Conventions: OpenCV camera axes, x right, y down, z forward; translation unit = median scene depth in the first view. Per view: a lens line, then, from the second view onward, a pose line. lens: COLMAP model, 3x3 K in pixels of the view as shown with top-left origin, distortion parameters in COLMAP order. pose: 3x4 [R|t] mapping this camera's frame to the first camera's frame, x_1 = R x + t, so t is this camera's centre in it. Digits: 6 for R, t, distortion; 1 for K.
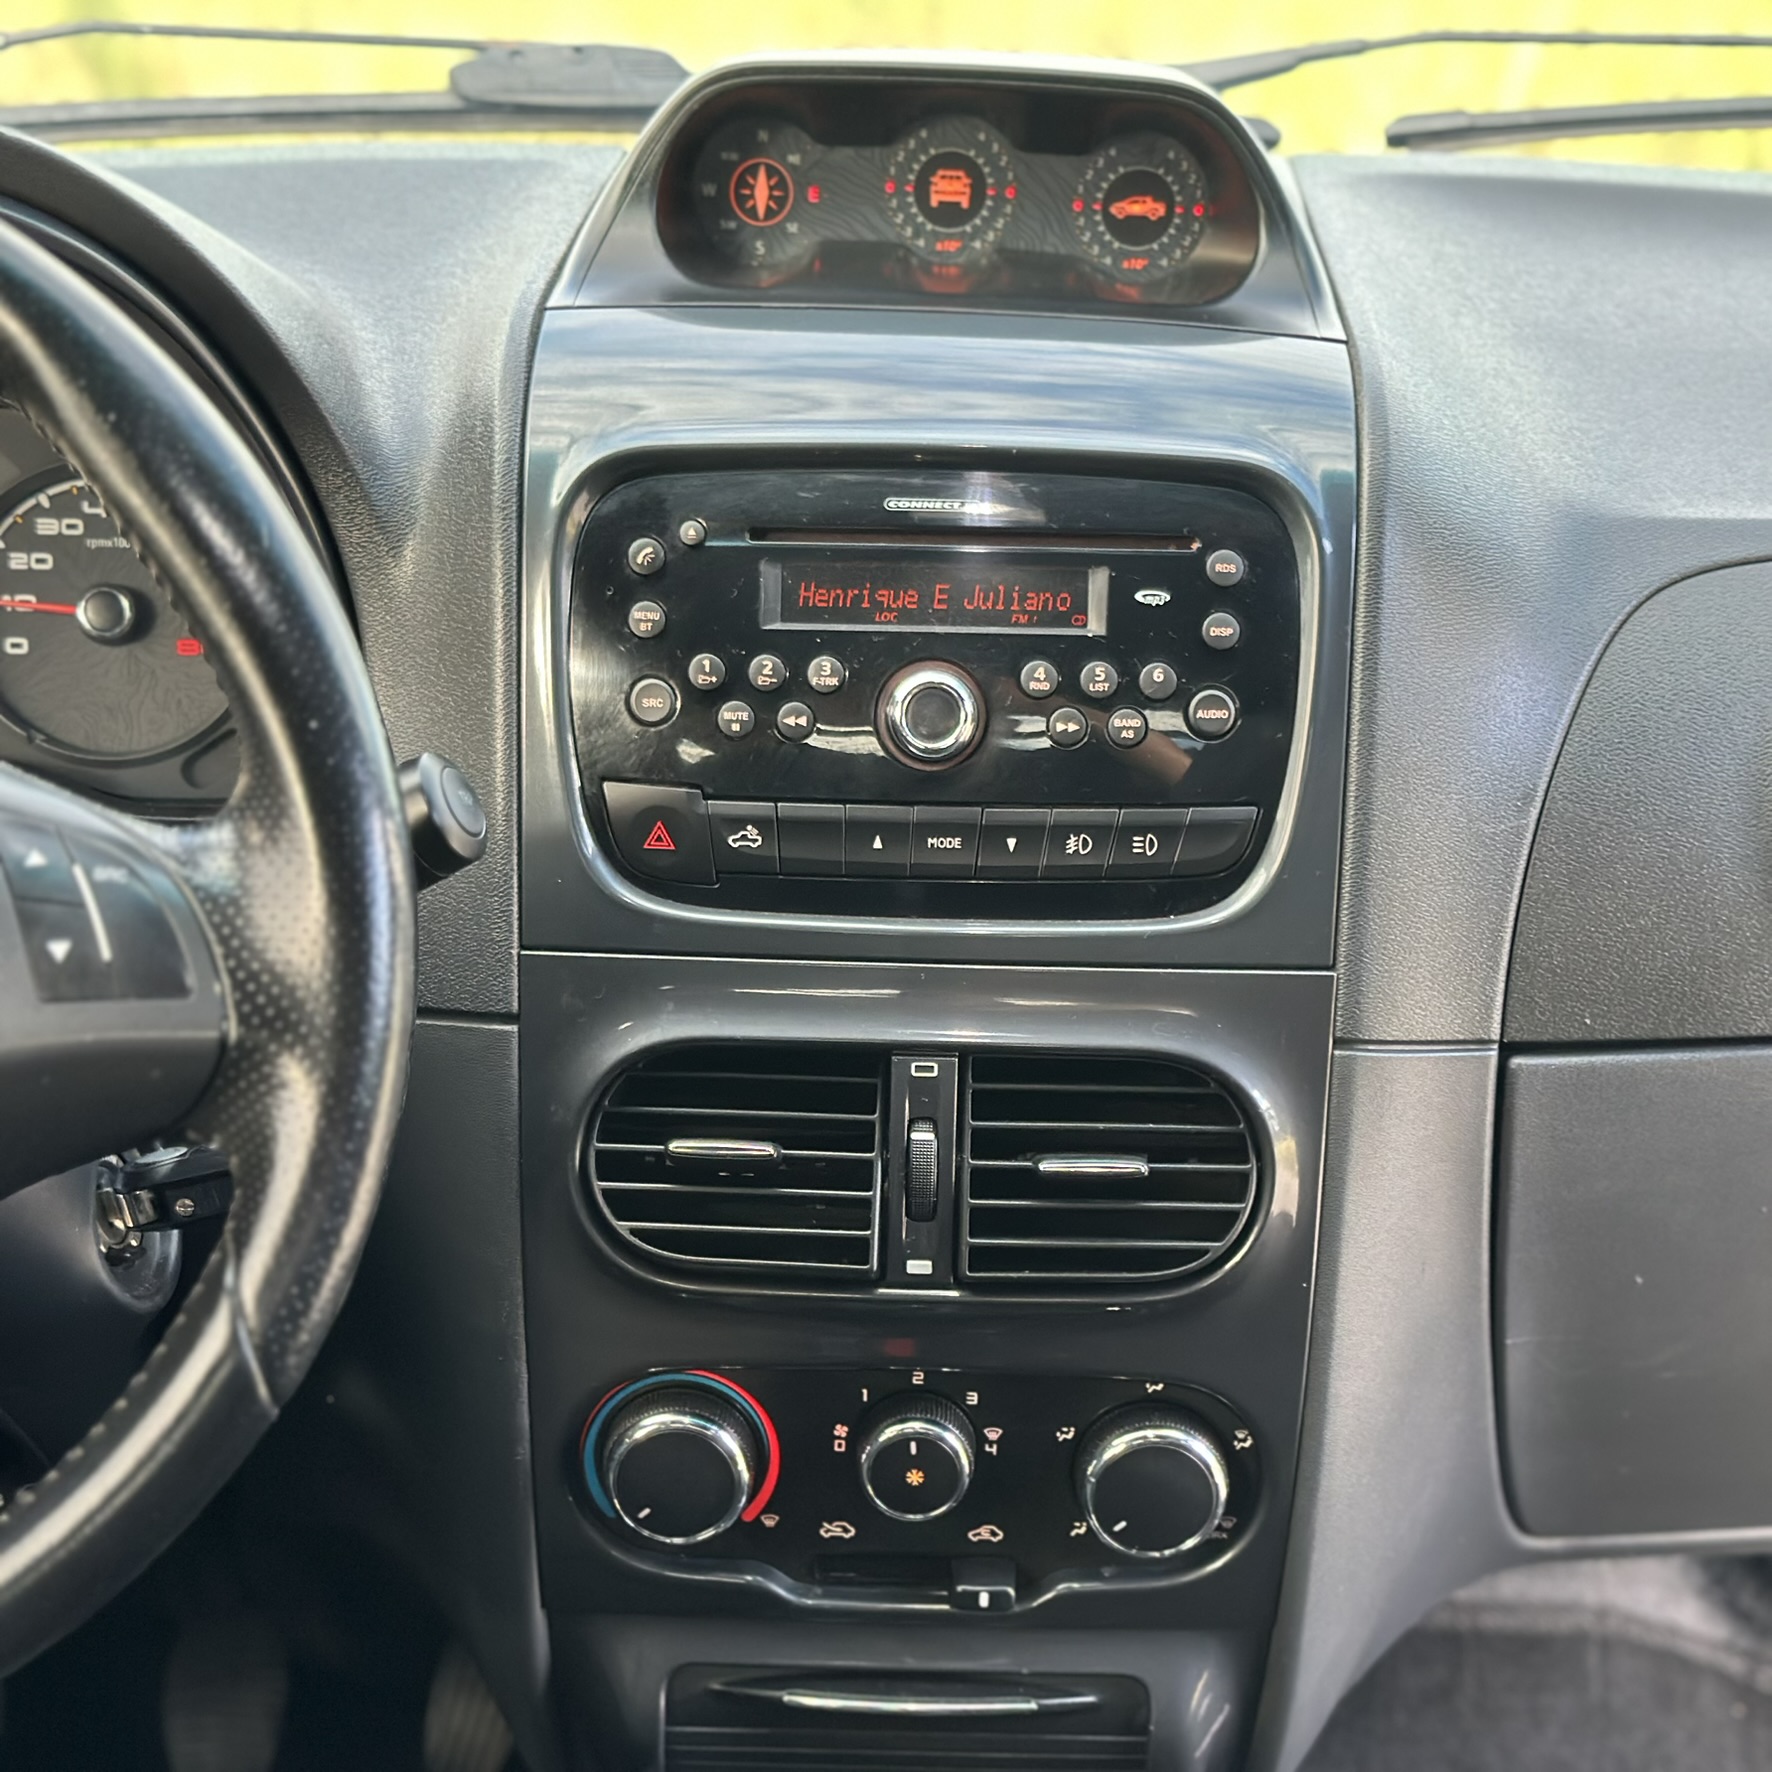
lens RADIAL K [[3266.9, 0, 879.9], [0, 3266.9, 1149.8], [0, 0, 1]] dist [0.165008, -0.244201]
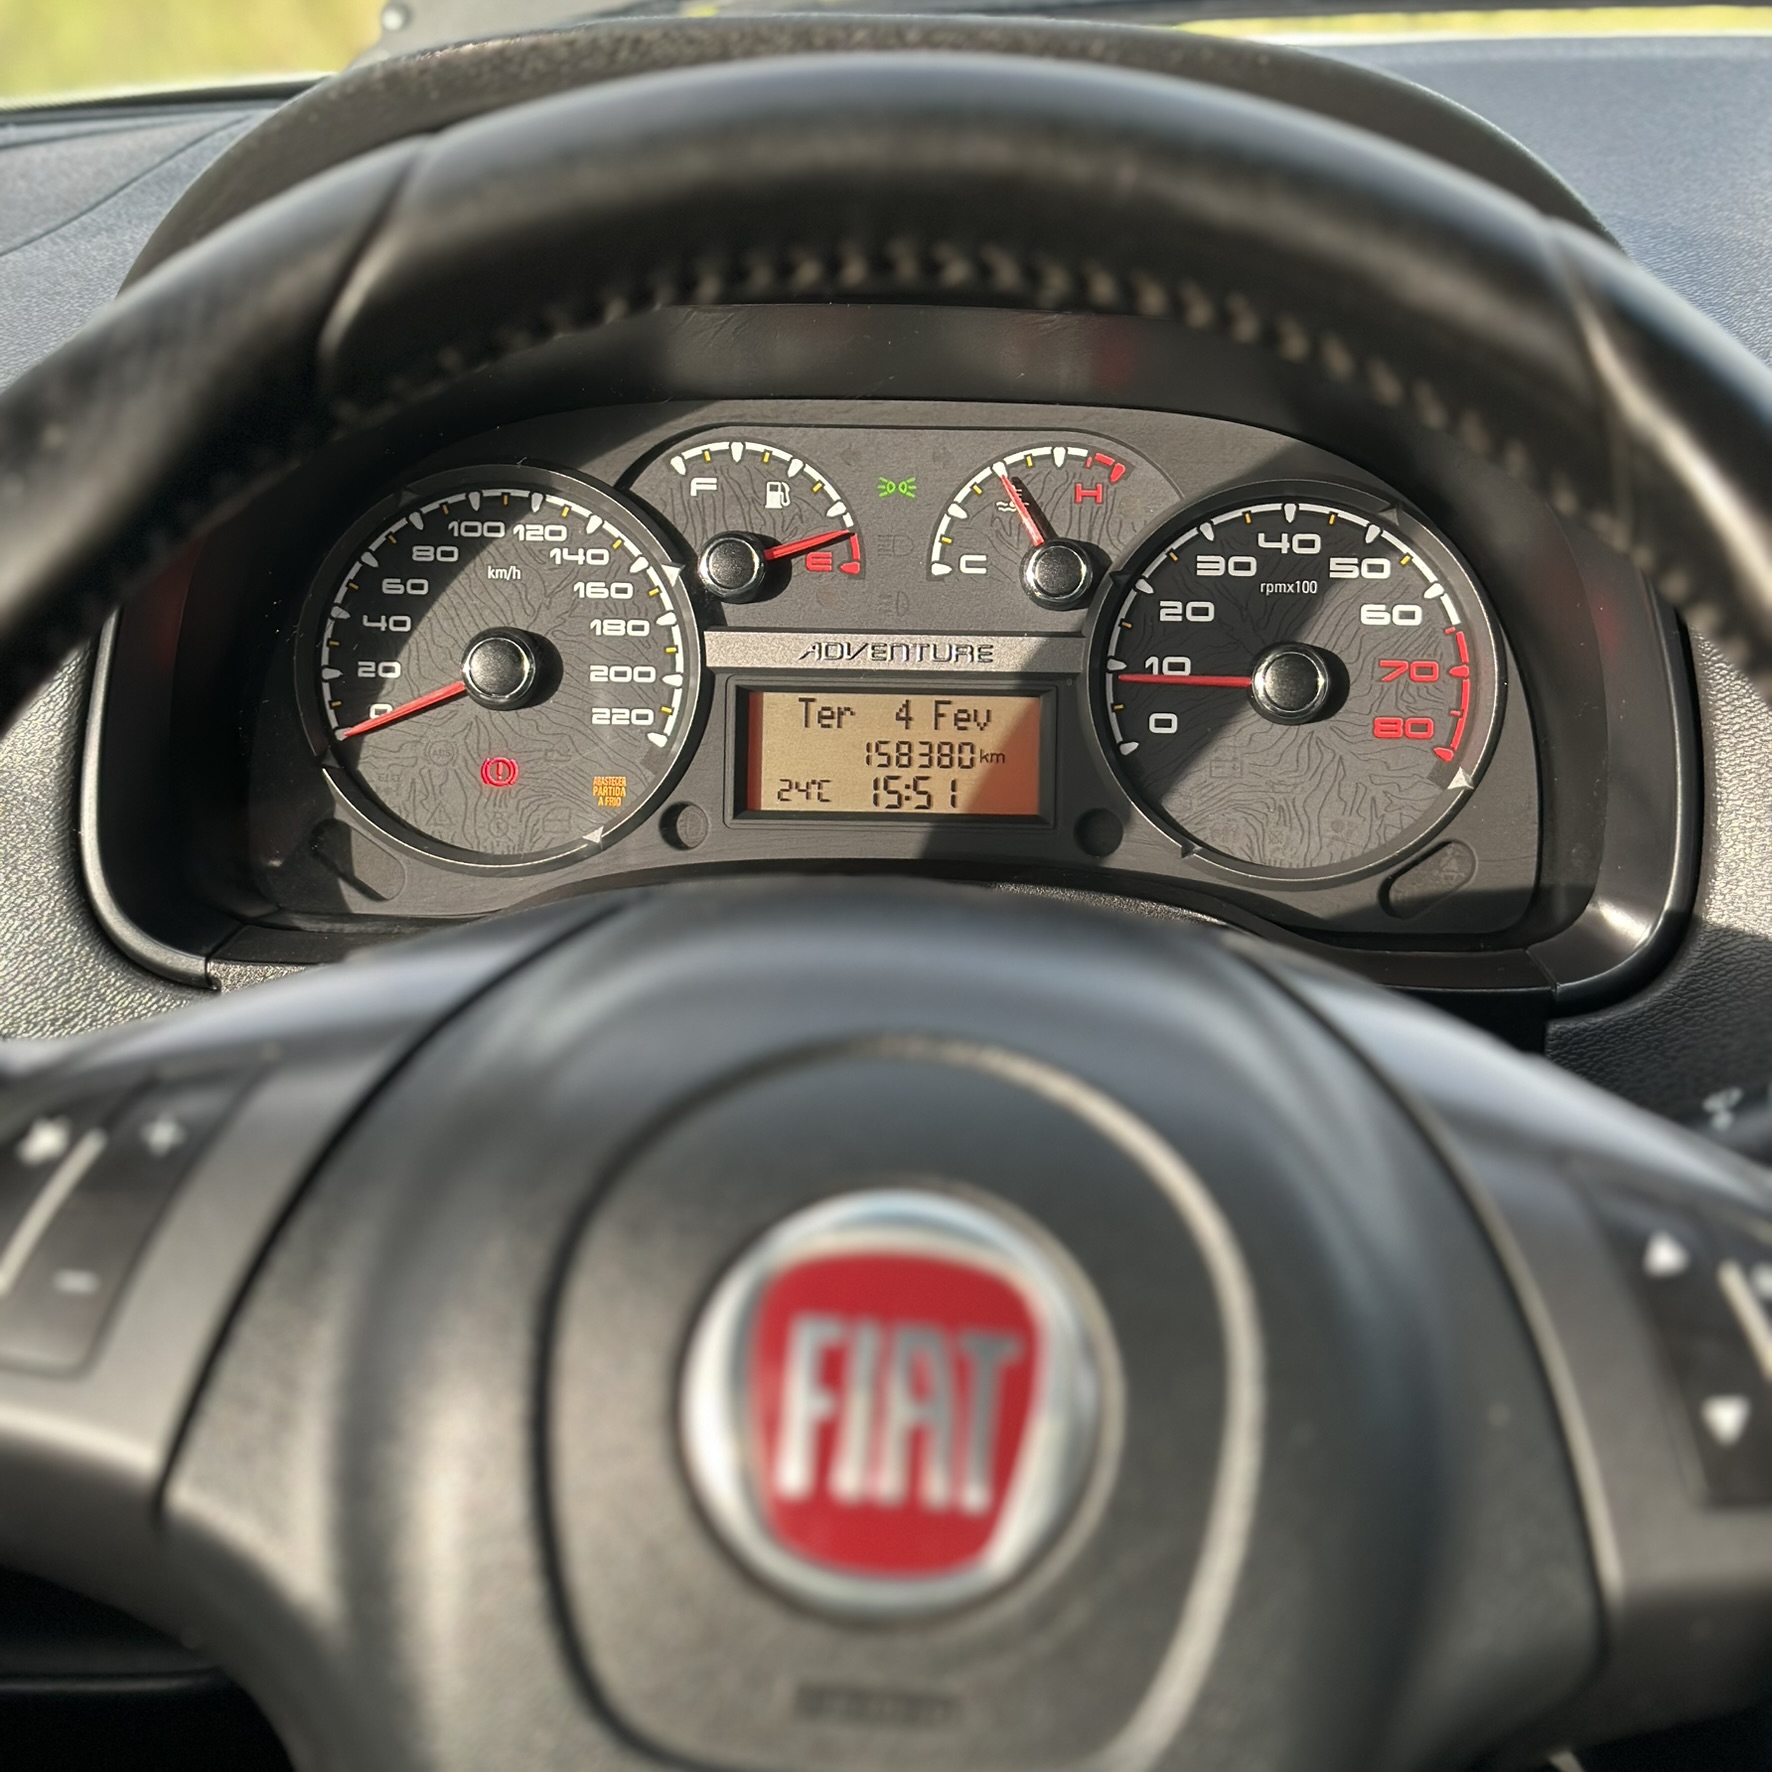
lens RADIAL K [[3306.5, 0, 884.3], [0, 3306.5, 746.1], [0, 0, 1]] dist [0.134026, -0.117180]
pose [[0.994236, 0.026173, -0.103967, -0.254131], [-0.031836, 0.998077, -0.053193, -0.109308], [0.102374, 0.056196, 0.993157, 0.263387]]
